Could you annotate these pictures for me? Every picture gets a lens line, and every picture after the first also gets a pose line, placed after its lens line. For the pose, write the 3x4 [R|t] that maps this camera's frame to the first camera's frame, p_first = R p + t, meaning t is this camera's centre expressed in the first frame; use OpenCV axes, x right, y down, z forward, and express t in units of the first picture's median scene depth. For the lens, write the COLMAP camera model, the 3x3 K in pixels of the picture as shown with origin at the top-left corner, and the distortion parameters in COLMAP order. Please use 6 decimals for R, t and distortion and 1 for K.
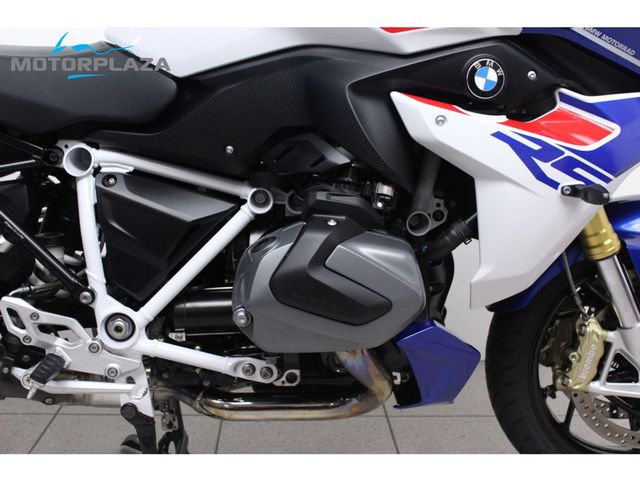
lens RADIAL K [[739.2, 0, 319.2], [0, 739.2, 241.2], [0, 0, 1]] dist [-0.031835, 0.000000]
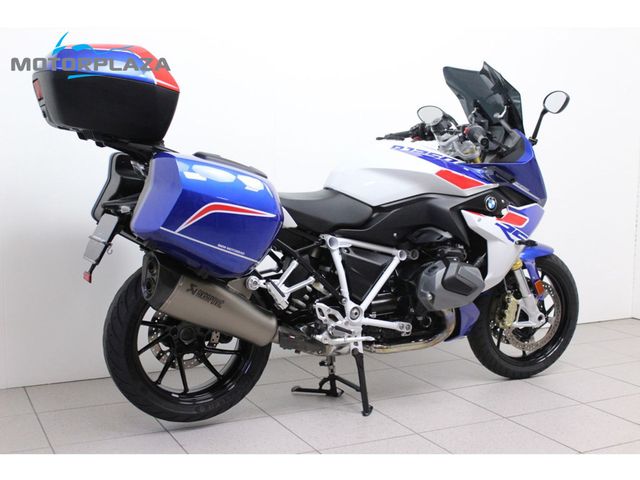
lens RADIAL K [[801.1, 0, 320.6], [0, 801.1, 237.5], [0, 0, 1]] dist [-0.023680, 0.000000]
pose [[0.915288, -0.059629, 0.398362, -1.354109], [0.094379, 0.993199, -0.068179, 0.041497], [-0.391588, 0.100001, 0.914691, -1.281930]]
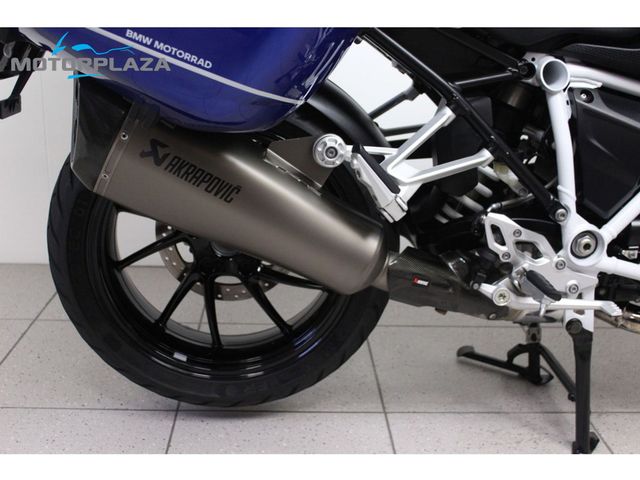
lens RADIAL K [[737.4, 0, 320.3], [0, 737.4, 239.3], [0, 0, 1]] dist [-0.069571, 0.000000]
pose [[0.999856, 0.010753, 0.013092, -0.641426], [-0.012192, 0.993255, 0.115312, -0.000672], [-0.011763, -0.115455, 0.993243, 0.017158]]
